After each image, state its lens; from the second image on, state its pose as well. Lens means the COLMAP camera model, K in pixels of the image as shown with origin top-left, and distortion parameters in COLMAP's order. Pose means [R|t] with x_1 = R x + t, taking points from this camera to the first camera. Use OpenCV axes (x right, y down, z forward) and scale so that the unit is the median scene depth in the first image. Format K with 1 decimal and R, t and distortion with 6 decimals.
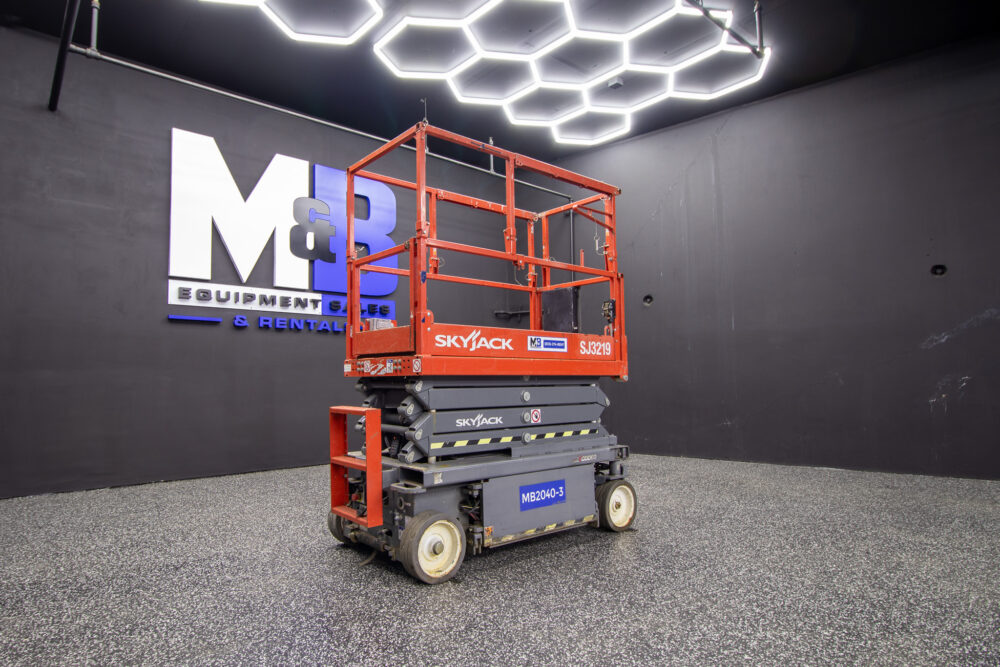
lens RADIAL K [[570.8, 0, 401.4], [0, 570.8, 336.3], [0, 0, 1]] dist [0.000391, -0.011639]
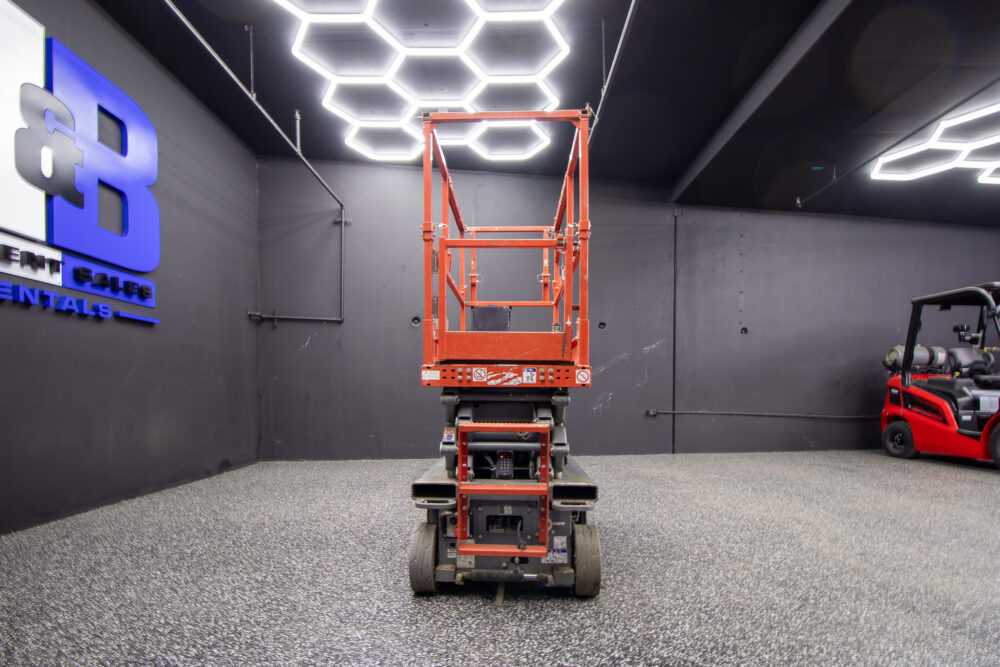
lens RADIAL K [[537.2, 0, 521.4], [0, 537.2, 397.5], [0, 0, 1]] dist [0.000930, 0.000462]
pose [[0.592659, 0.004742, 0.805440, -0.616141], [-0.072774, 0.996208, 0.047683, 0.040279], [-0.802159, -0.086874, 0.590756, 0.428806]]
